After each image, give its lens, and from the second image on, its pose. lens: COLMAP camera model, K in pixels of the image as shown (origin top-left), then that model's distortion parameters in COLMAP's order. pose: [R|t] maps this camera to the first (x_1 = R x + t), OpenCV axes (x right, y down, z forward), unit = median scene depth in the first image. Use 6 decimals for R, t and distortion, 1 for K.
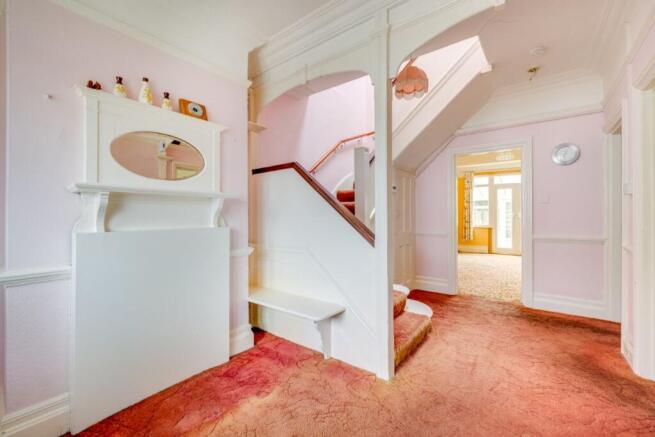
lens RADIAL K [[278.2, 0, 325.4], [0, 278.2, 213.8], [0, 0, 1]] dist [-0.000269, 0.000017]
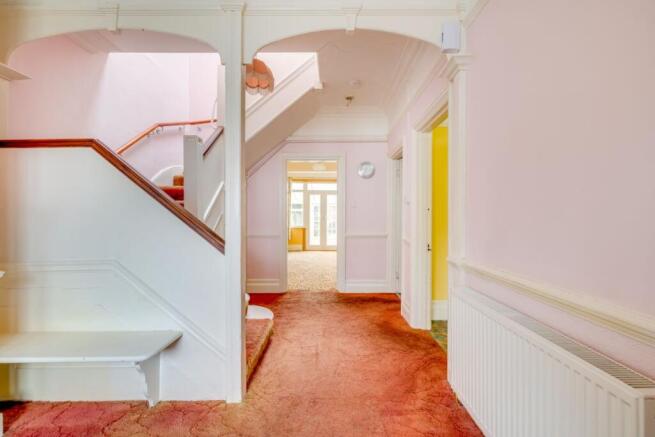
lens RADIAL K [[277.2, 0, 328.1], [0, 277.2, 217.2], [0, 0, 1]] dist [0.001855, 0.000200]
pose [[0.783664, 0.001464, 0.621183, -0.083812], [-0.004583, 0.999984, 0.003425, 0.001911], [-0.621168, -0.005531, 0.783658, 0.102625]]
